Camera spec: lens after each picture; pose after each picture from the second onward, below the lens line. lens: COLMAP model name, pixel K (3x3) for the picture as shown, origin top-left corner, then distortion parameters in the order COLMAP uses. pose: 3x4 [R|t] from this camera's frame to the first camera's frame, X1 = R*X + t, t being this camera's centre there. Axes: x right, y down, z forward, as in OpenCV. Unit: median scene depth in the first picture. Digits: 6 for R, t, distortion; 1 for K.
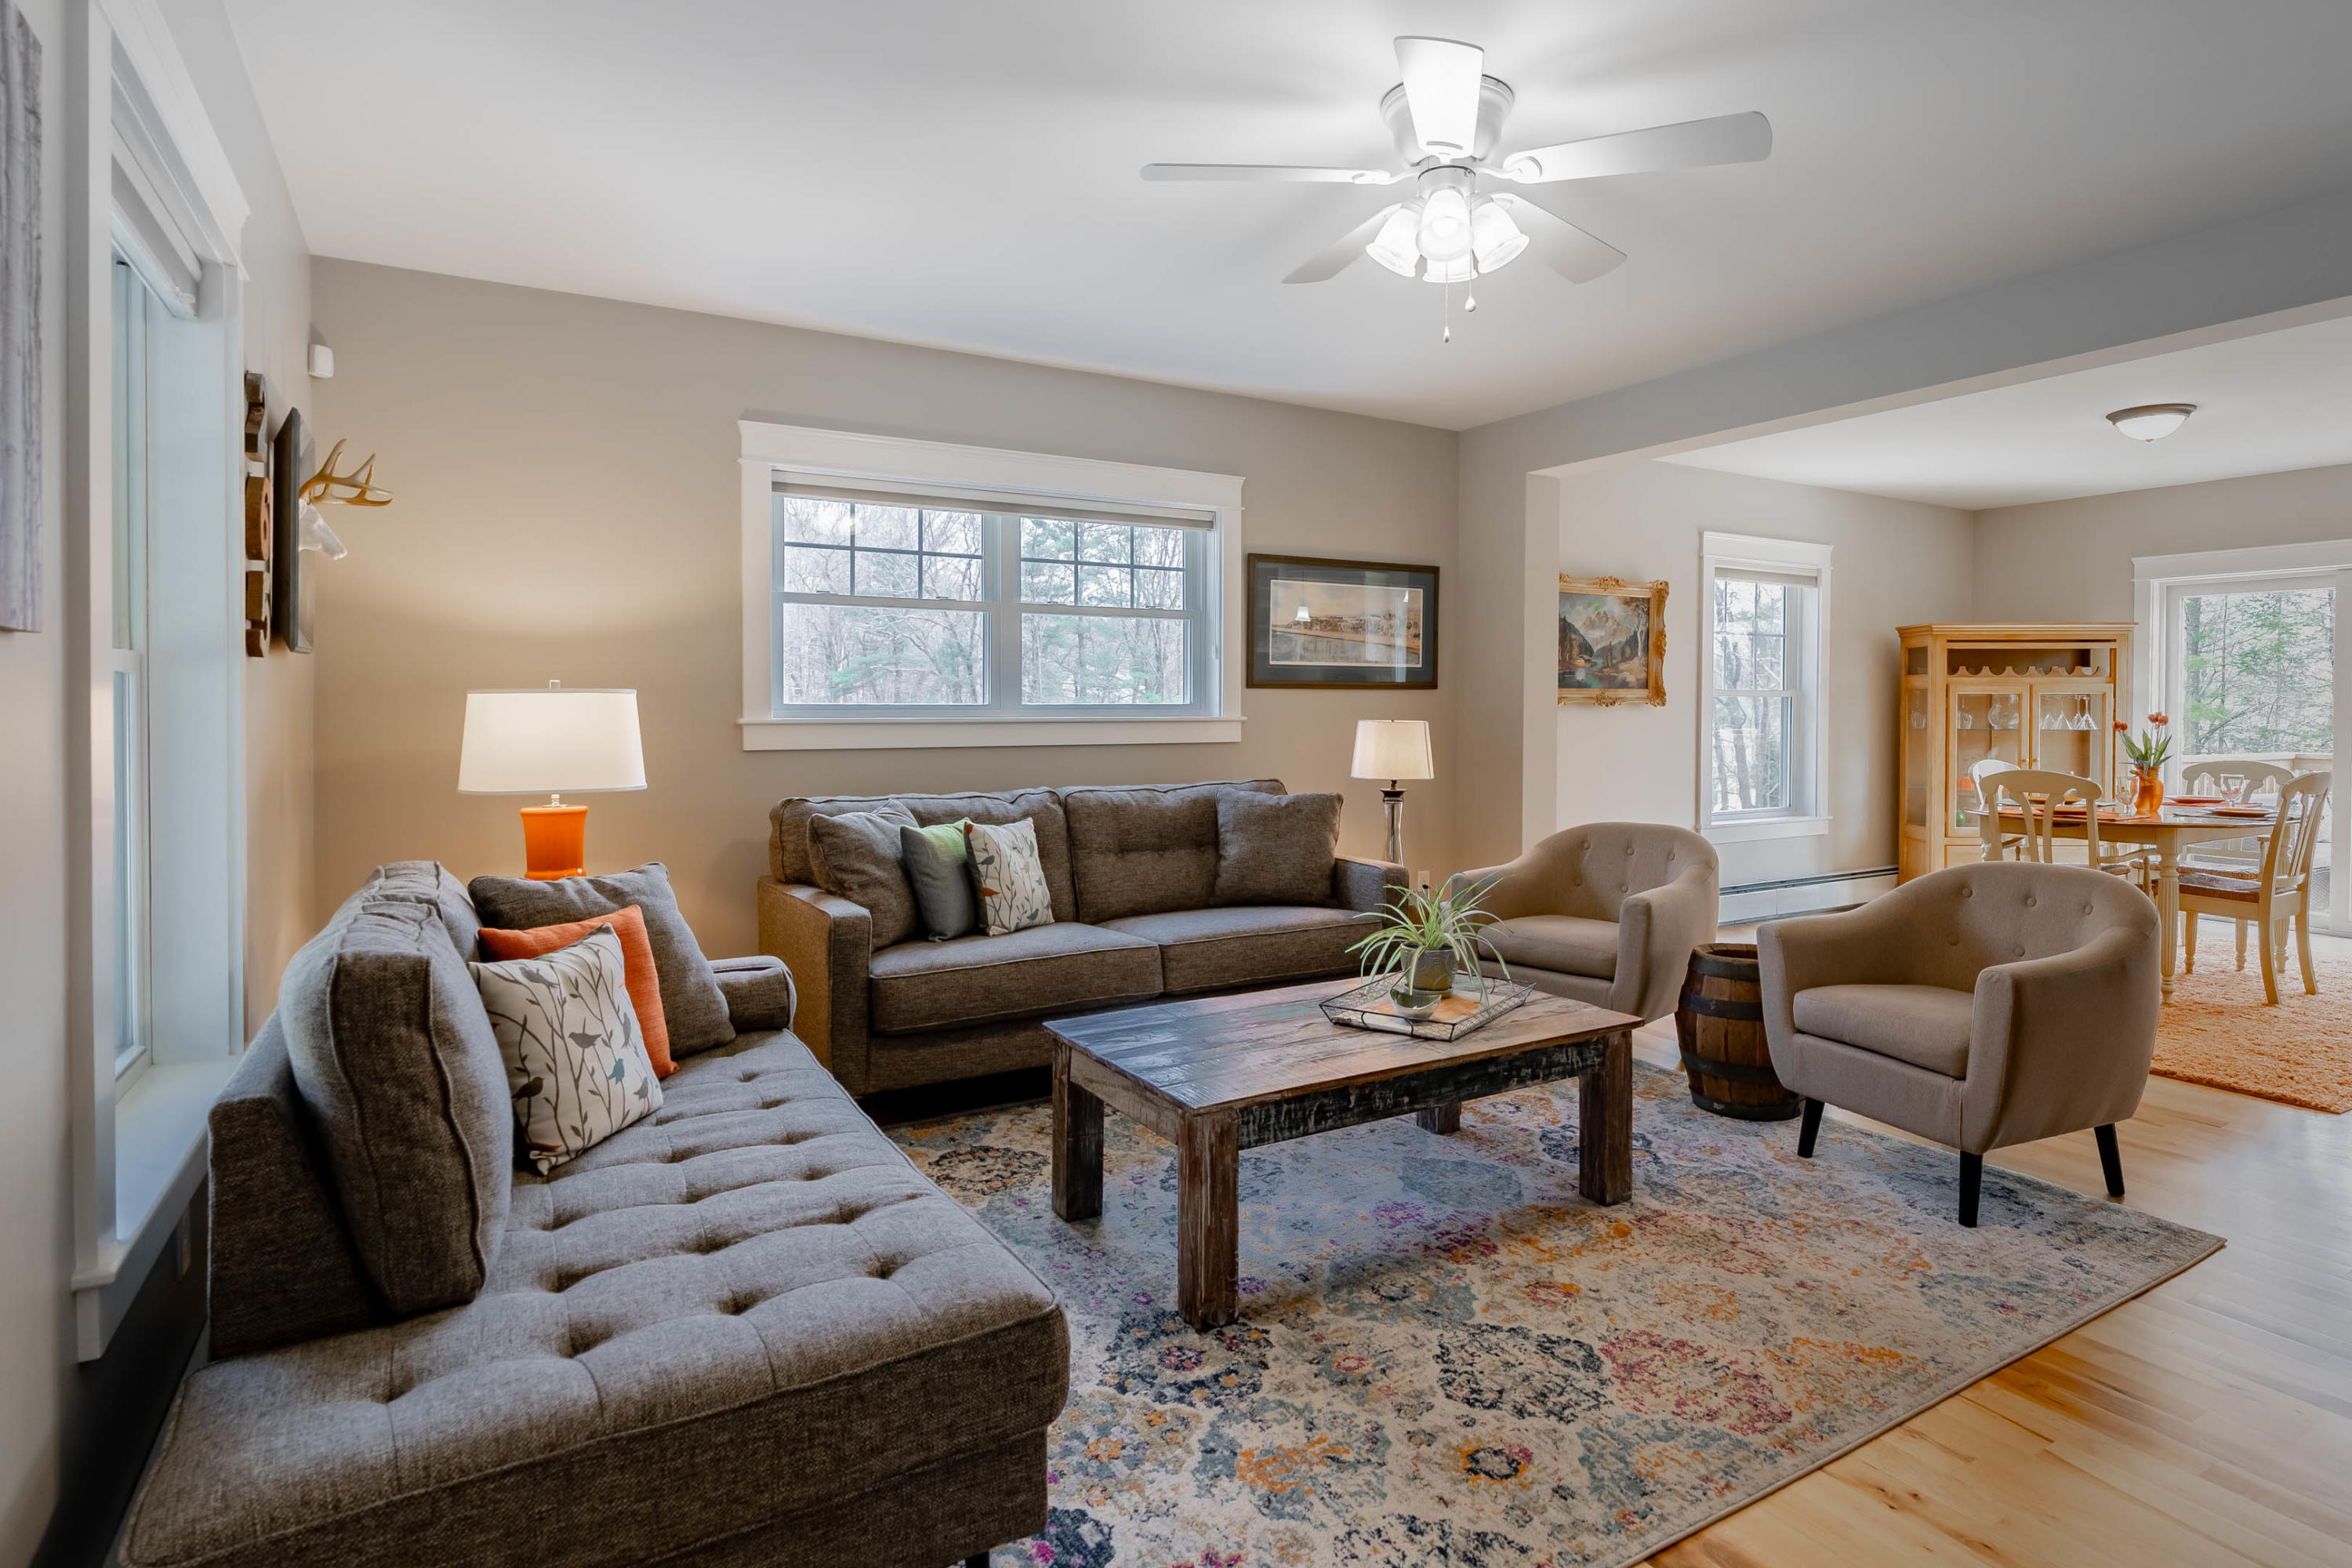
lens RADIAL K [[1211.3, 0, 1177.1], [0, 1211.3, 724.4], [0, 0, 1]] dist [-0.013194, -0.000110]
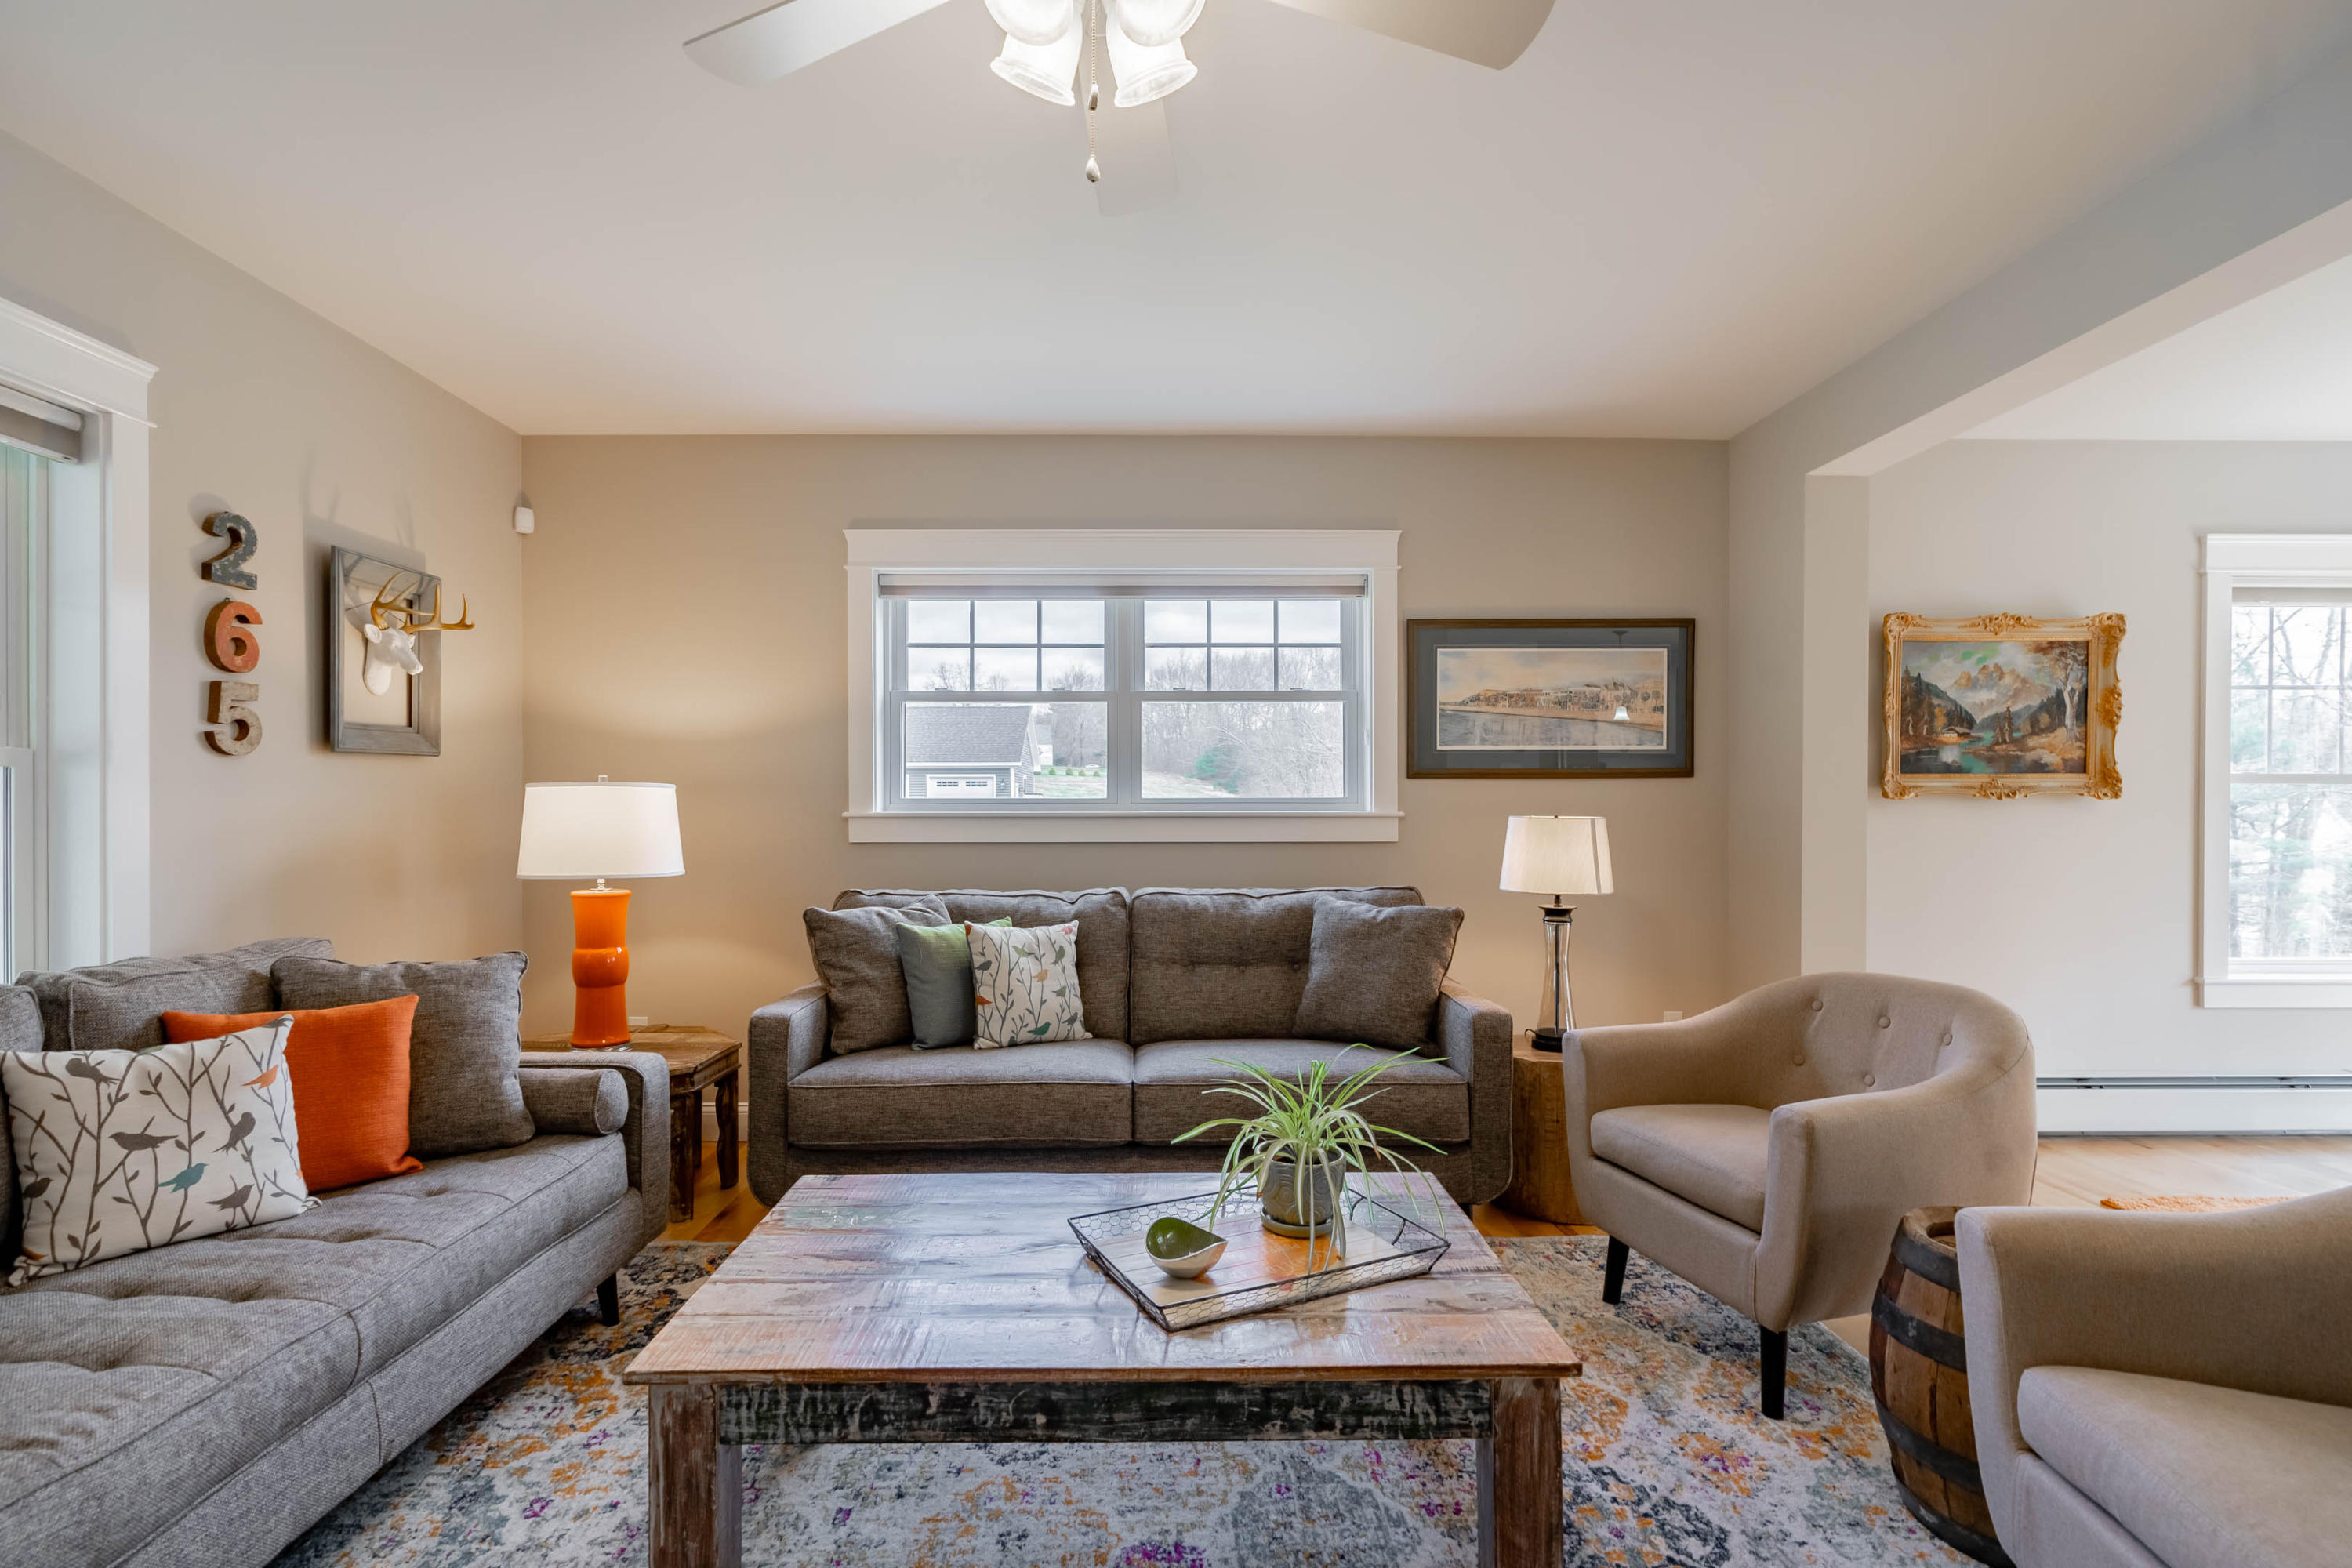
lens RADIAL K [[1015.0, 0, 1172.4], [0, 1015.0, 814.8], [0, 0, 1]] dist [-0.005840, 0.000020]
pose [[0.873806, 0.001662, -0.486271, 0.300982], [-0.006374, 0.999947, -0.008037, 0.002772], [0.486232, 0.010122, 0.873771, 0.346933]]
